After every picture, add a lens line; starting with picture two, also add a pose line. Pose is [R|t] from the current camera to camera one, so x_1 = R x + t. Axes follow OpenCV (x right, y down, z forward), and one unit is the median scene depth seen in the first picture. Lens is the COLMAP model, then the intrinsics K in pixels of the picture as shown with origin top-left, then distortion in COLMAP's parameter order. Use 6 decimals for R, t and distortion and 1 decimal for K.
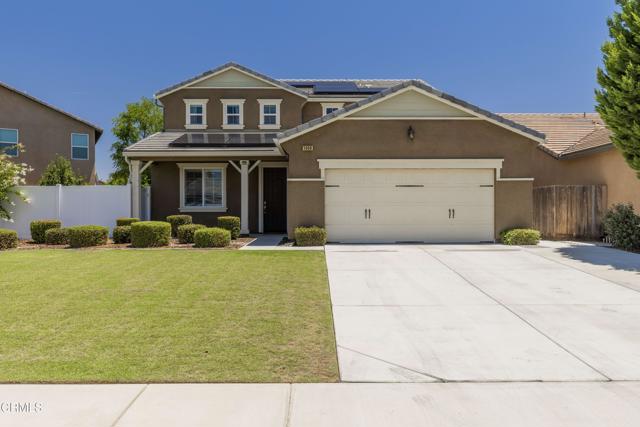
lens RADIAL K [[474.3, 0, 319.4], [0, 474.3, 214.0], [0, 0, 1]] dist [0.003782, 0.001429]
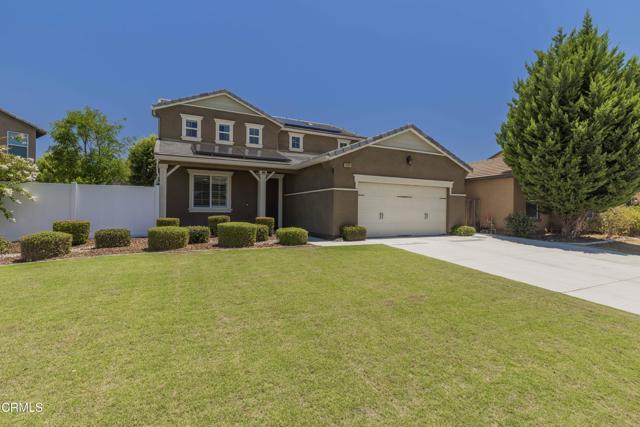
lens RADIAL K [[306.9, 0, 320.6], [0, 306.9, 210.7], [0, 0, 1]] dist [0.000334, 0.000186]
pose [[0.897001, 0.012772, 0.441843, -0.399764], [-0.009557, 0.999909, -0.009502, -0.004729], [-0.441924, 0.004300, 0.897042, 0.241385]]
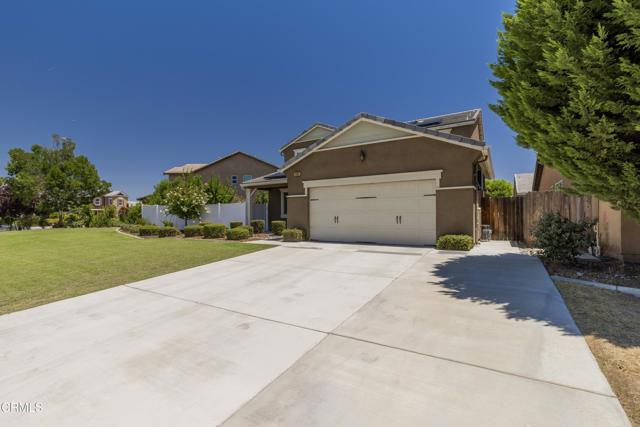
lens RADIAL K [[294.0, 0, 319.1], [0, 294.0, 217.2], [0, 0, 1]] dist [0.000333, -0.000040]
pose [[0.841246, -0.000910, -0.540652, 0.446845], [-0.002844, 0.999977, -0.006109, -0.002117], [0.540645, 0.006677, 0.841224, 0.246112]]
